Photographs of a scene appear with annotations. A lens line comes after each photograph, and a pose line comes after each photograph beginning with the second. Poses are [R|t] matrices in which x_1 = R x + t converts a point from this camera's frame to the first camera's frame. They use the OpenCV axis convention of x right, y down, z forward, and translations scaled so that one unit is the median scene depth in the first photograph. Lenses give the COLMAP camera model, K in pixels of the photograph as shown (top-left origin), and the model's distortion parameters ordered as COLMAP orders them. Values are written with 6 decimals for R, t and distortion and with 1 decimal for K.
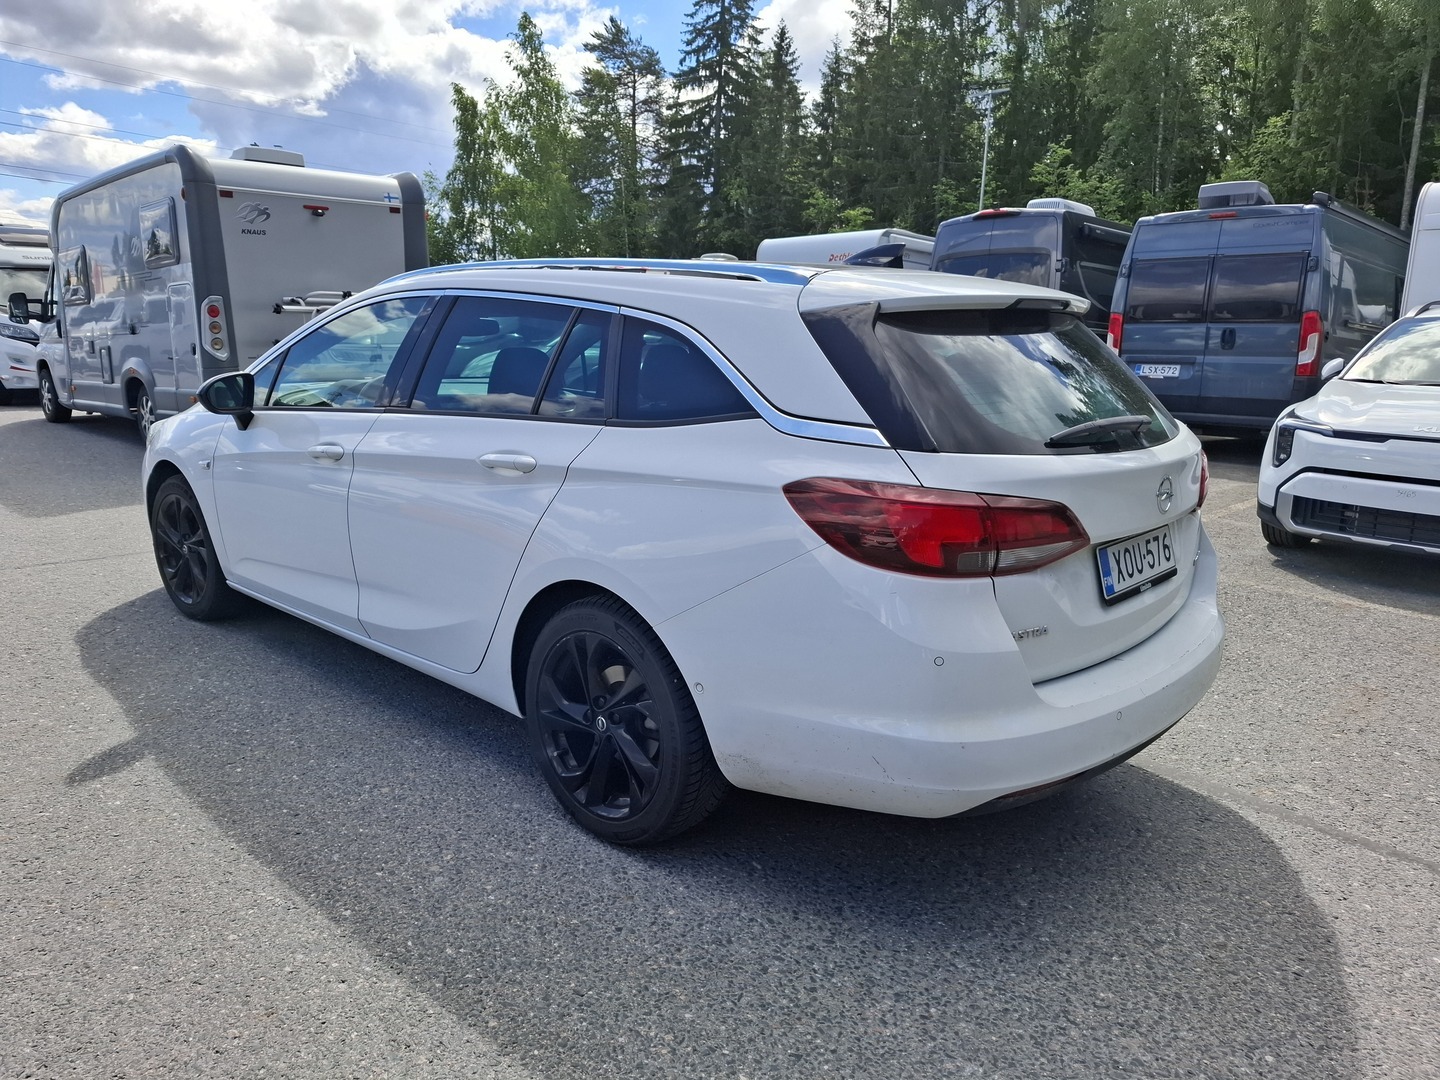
lens RADIAL K [[1034.4, 0, 711.9], [0, 1034.4, 535.6], [0, 0, 1]] dist [0.122992, -0.218235]
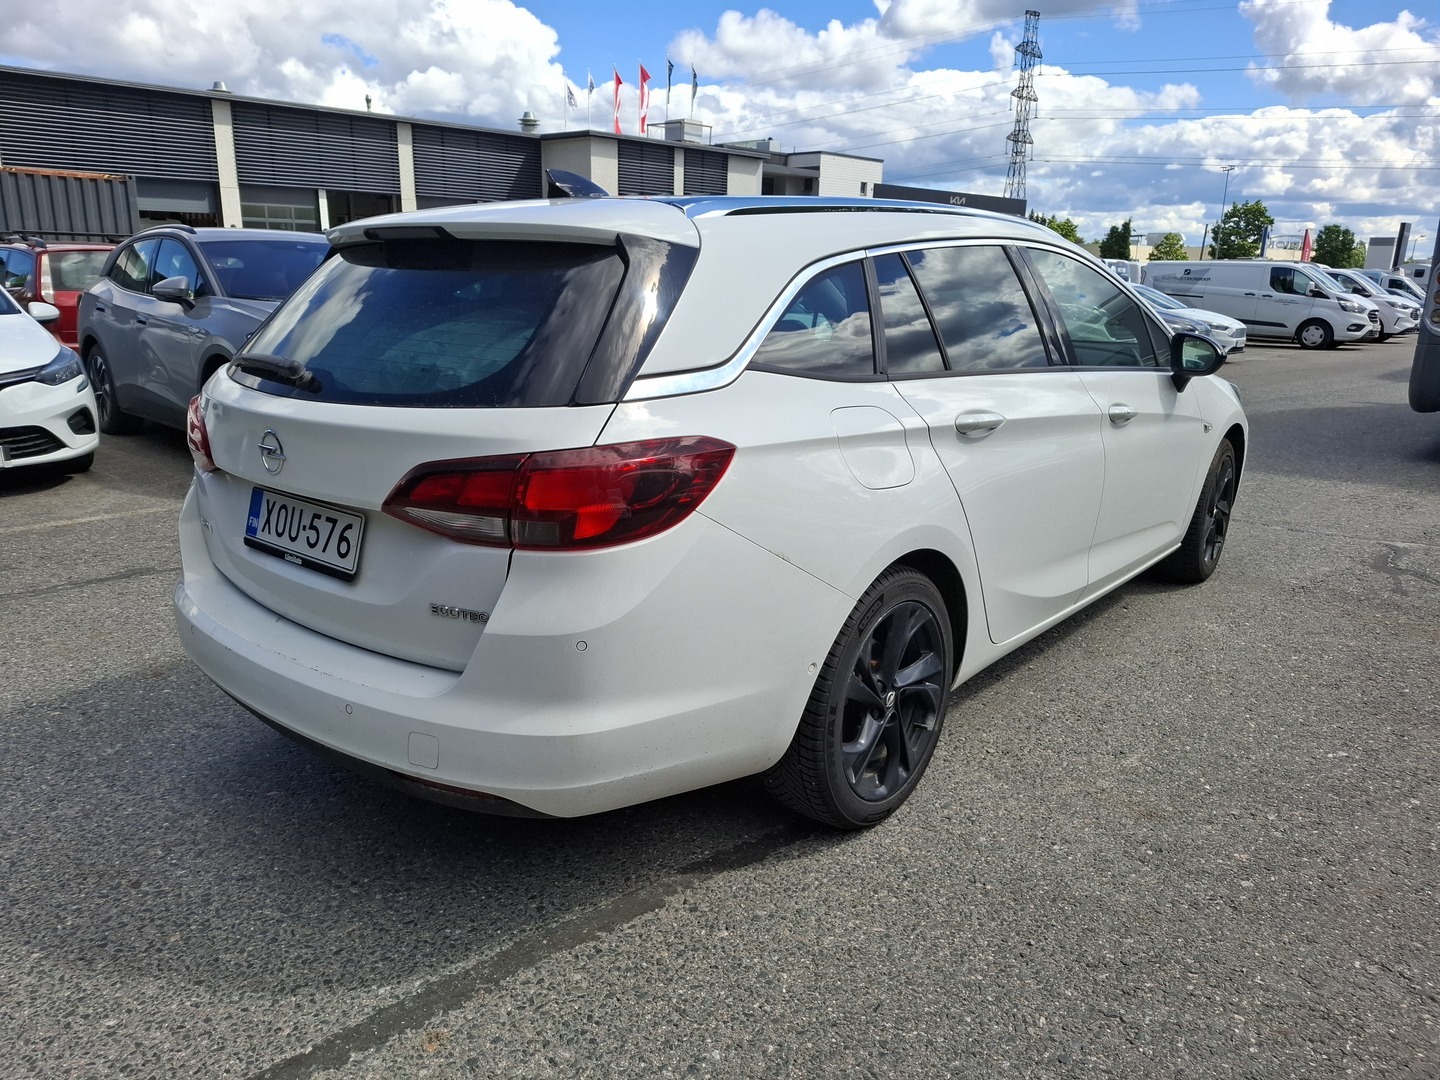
lens RADIAL K [[1034.4, 0, 711.9], [0, 1034.4, 535.6], [0, 0, 1]] dist [0.122992, -0.218235]
pose [[0.007867, 0.225777, -0.974147, 1.097958], [-0.201942, 0.954464, 0.219584, -0.201218], [0.979366, 0.194994, 0.053102, 1.126039]]
